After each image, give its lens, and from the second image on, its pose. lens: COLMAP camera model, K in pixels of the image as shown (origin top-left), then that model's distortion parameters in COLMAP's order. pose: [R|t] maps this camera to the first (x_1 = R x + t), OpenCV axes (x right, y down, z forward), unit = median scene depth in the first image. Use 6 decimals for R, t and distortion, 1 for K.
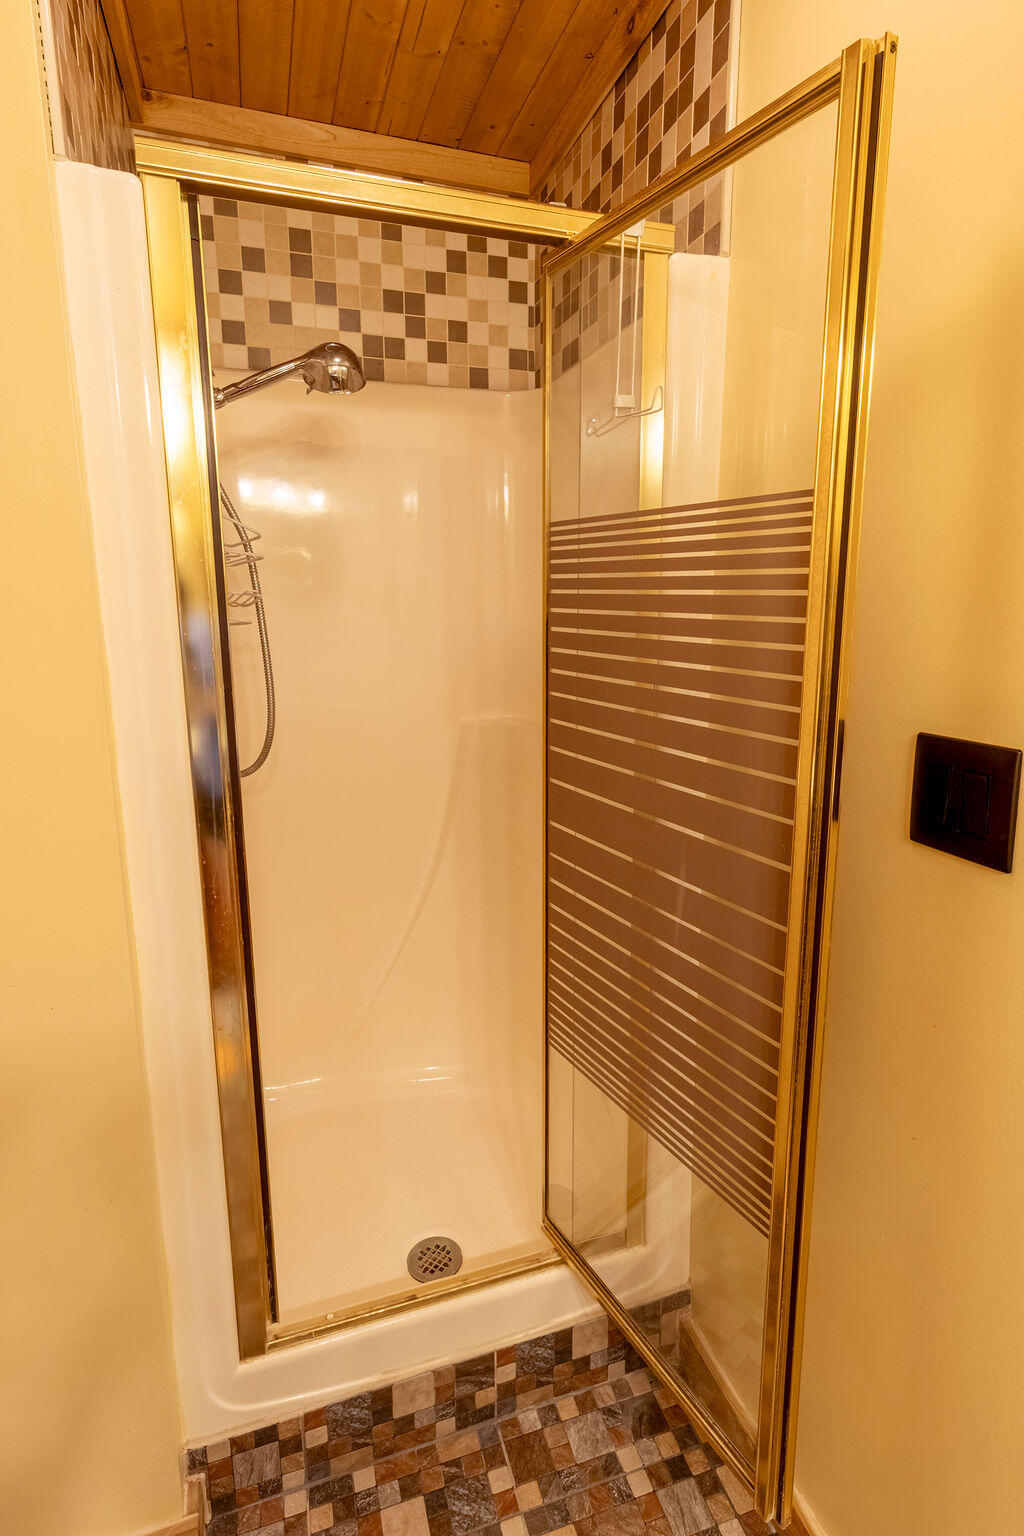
lens RADIAL K [[734.4, 0, 512.0], [0, 734.4, 768.0], [0, 0, 1]] dist [-0.000824, -0.000084]
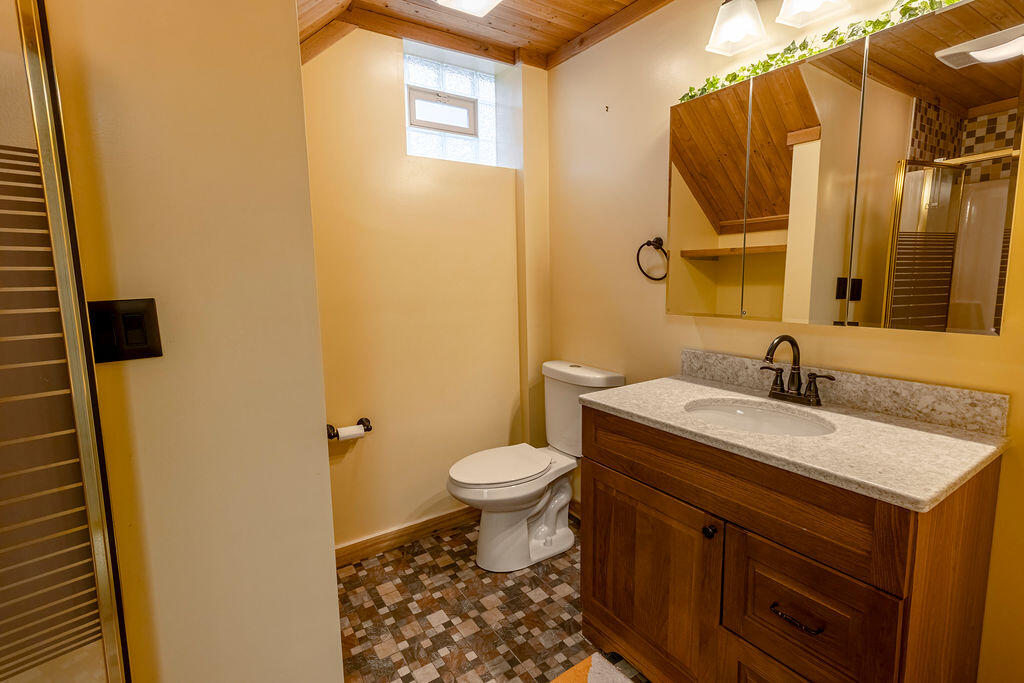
lens RADIAL K [[489.6, 0, 514.9], [0, 489.6, 338.1], [0, 0, 1]] dist [-0.000824, -0.000084]
pose [[-0.676863, -0.079423, 0.731812, -1.049605], [0.140045, 0.962111, 0.233946, -0.084575], [-0.722665, 0.260836, -0.640094, 0.983413]]
